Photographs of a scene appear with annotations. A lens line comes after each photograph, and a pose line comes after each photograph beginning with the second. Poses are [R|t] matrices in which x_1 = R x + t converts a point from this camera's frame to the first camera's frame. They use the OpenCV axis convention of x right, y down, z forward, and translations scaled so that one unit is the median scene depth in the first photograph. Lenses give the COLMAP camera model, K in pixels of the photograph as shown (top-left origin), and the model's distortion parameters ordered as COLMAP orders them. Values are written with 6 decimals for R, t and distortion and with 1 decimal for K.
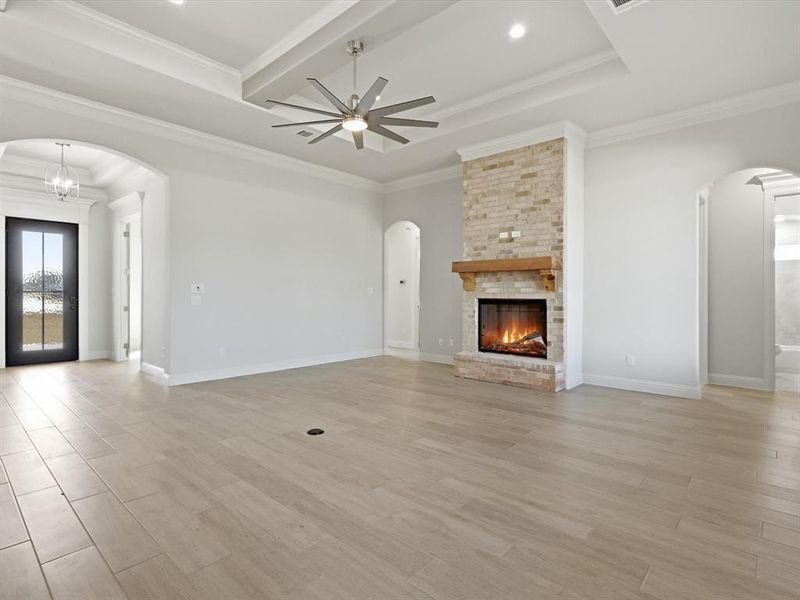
lens RADIAL K [[421.3, 0, 397.6], [0, 421.3, 296.9], [0, 0, 1]] dist [-0.000304, -0.001026]
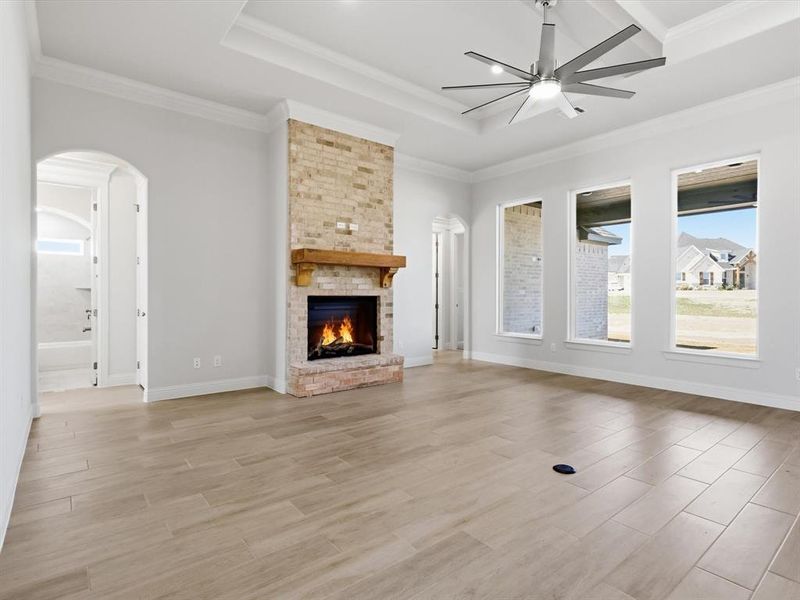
lens RADIAL K [[421.3, 0, 399.2], [0, 421.3, 297.9], [0, 0, 1]] dist [-0.000304, -0.001026]
pose [[0.158342, -0.008842, 0.987345, -0.633605], [0.002621, 0.999960, 0.008534, 0.001326], [-0.987381, 0.001236, 0.158359, 0.751325]]
